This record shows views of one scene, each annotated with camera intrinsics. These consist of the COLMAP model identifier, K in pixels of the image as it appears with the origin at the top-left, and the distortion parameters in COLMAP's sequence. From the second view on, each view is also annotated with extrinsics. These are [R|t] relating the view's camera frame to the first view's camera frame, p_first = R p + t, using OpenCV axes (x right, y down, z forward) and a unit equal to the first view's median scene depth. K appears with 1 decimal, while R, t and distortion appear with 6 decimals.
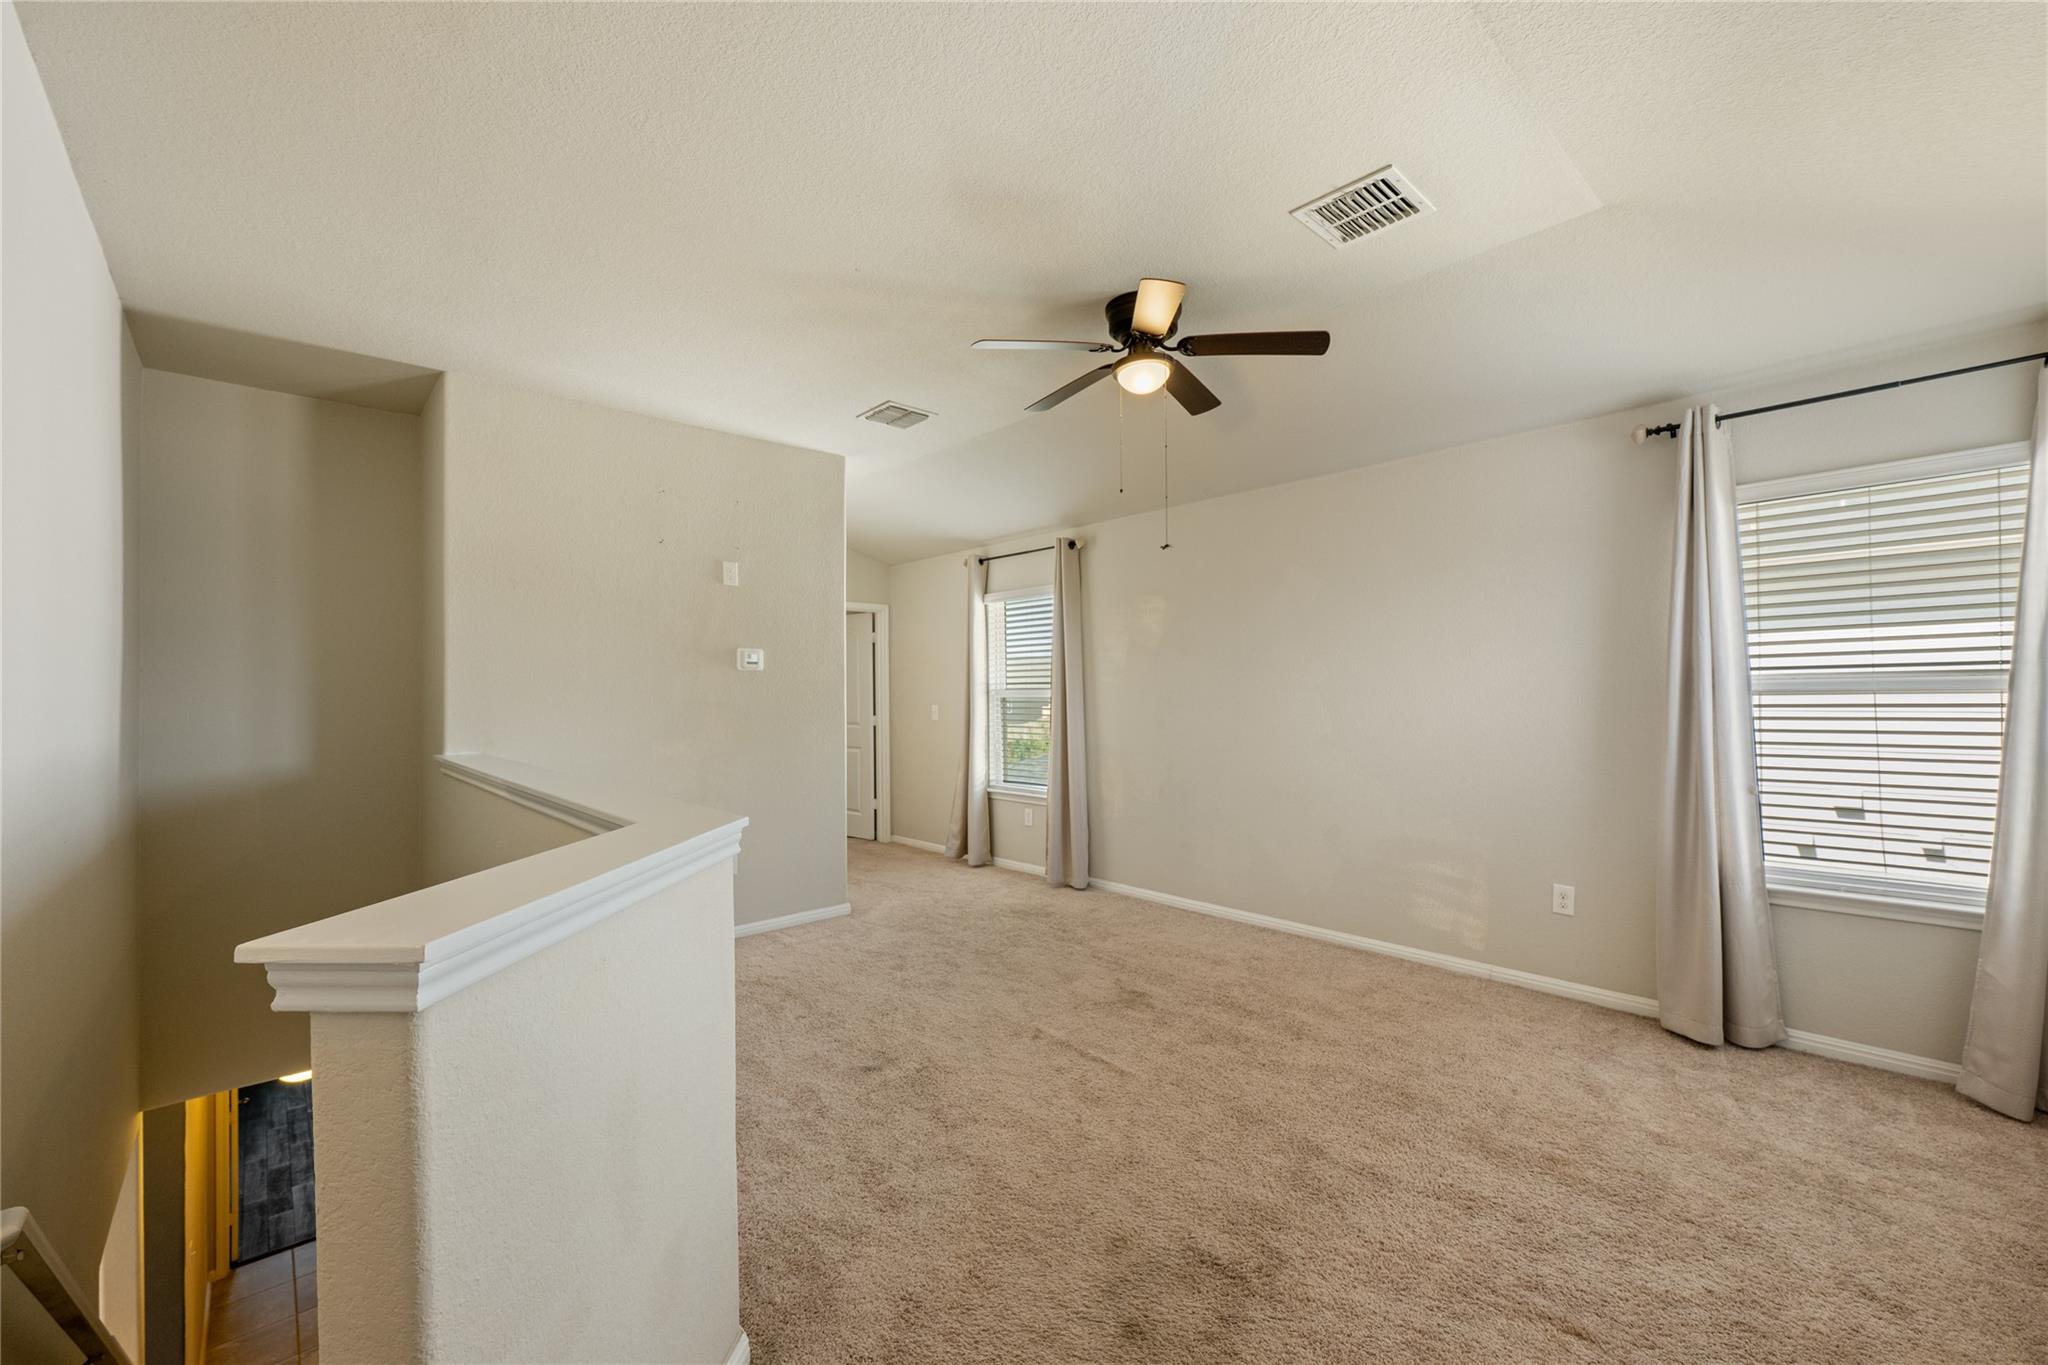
lens RADIAL K [[827.2, 0, 1024.0], [0, 827.2, 682.5], [0, 0, 1]] dist [0.014706, 0.000036]
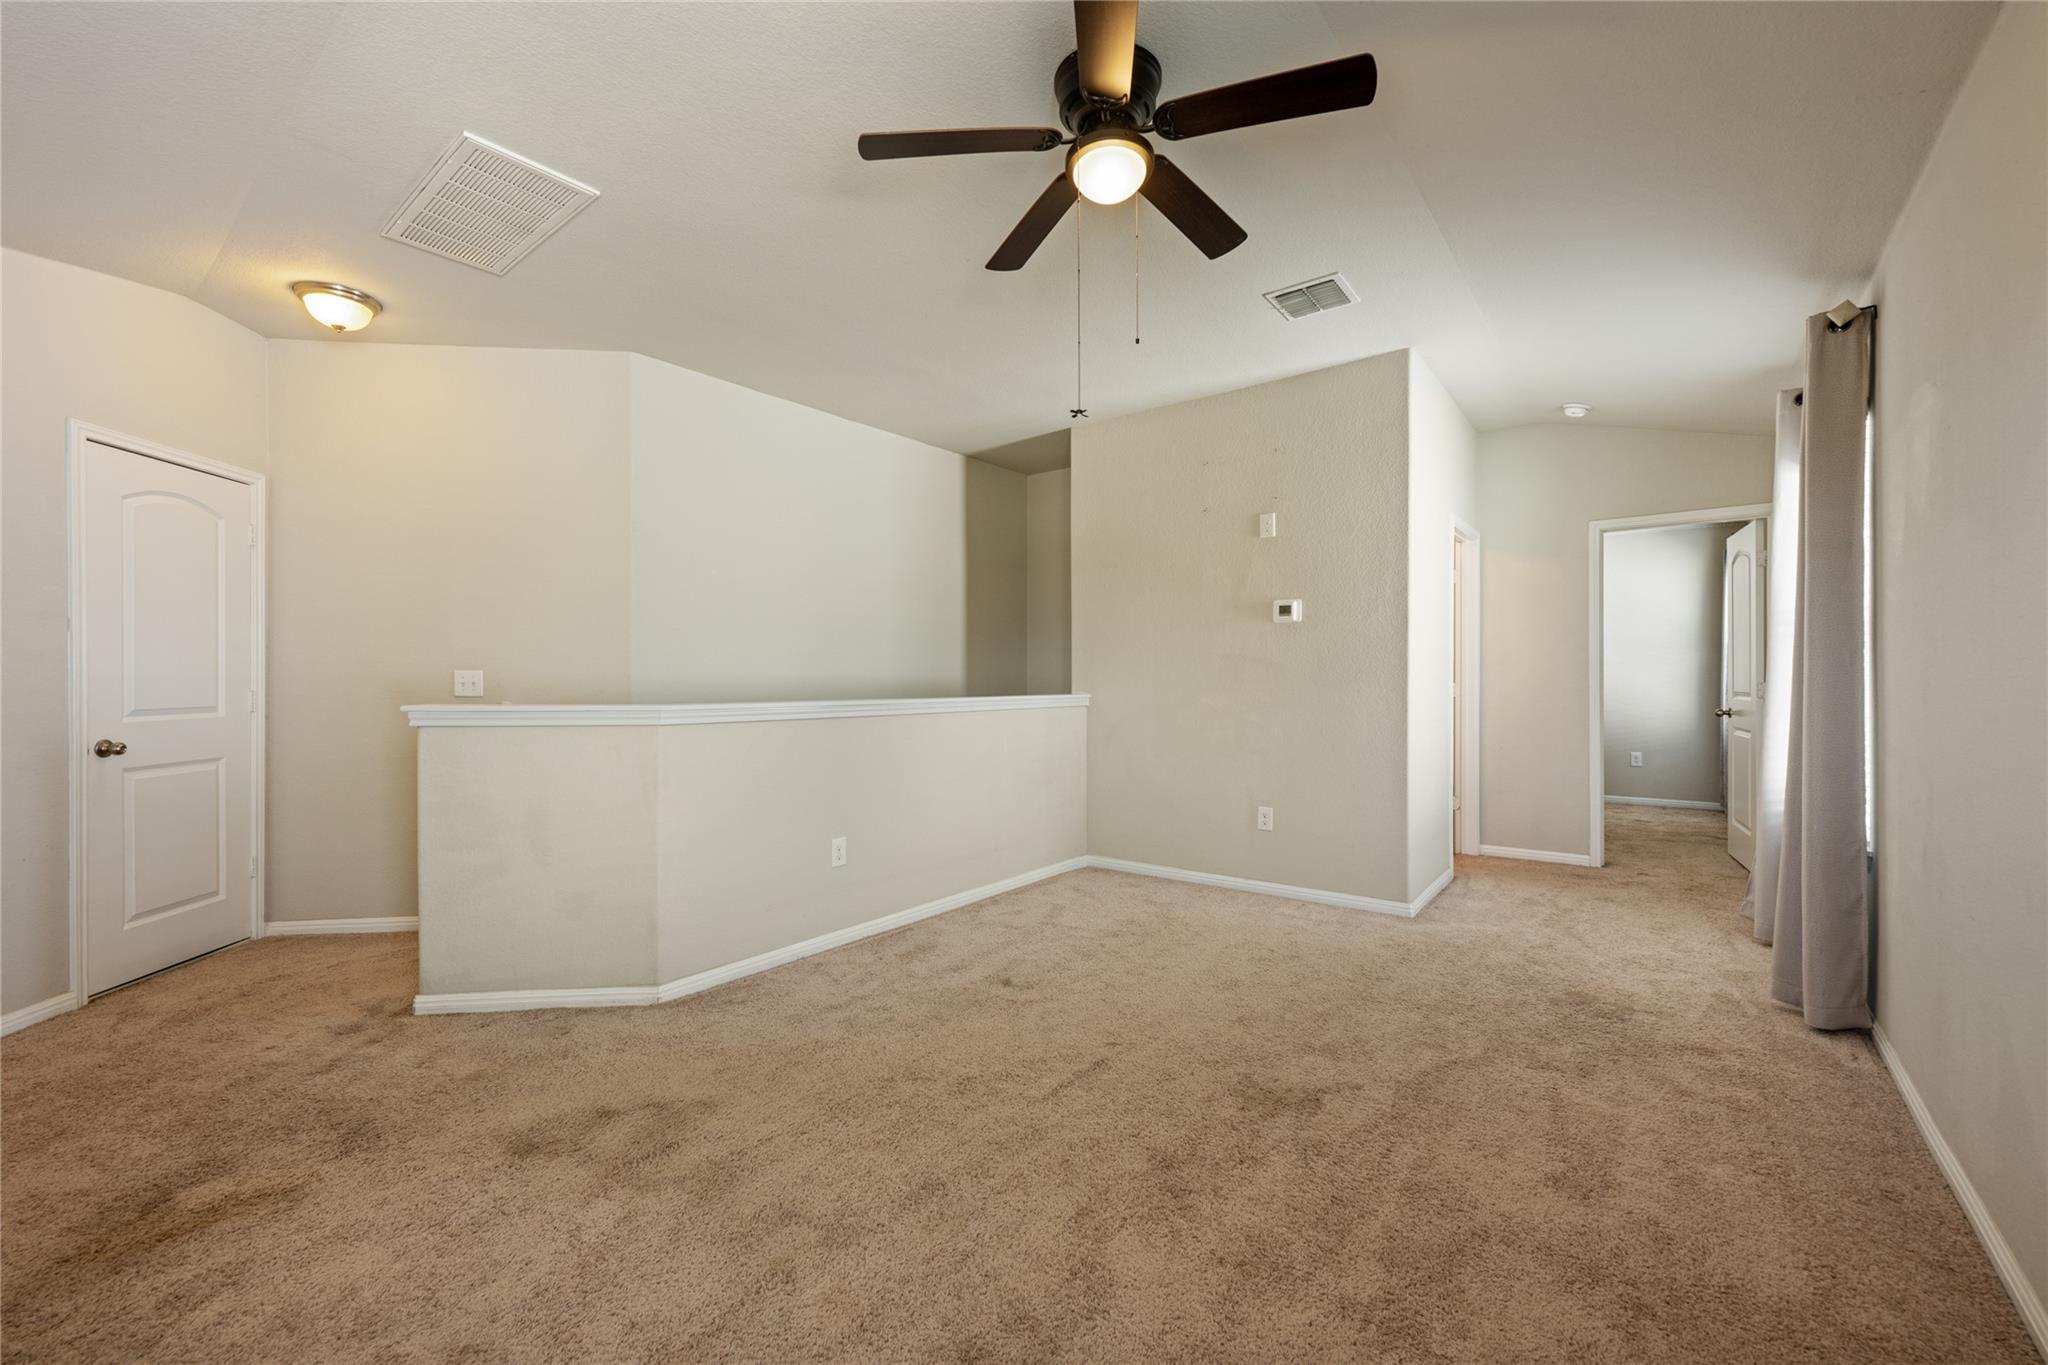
lens RADIAL K [[827.2, 0, 1024.0], [0, 827.2, 682.5], [0, 0, 1]] dist [0.014706, 0.000036]
pose [[0.157577, 0.017140, -0.987358, 0.754019], [0.018821, 0.999616, 0.020356, 0.038932], [0.987327, -0.021791, 0.157194, 0.721634]]
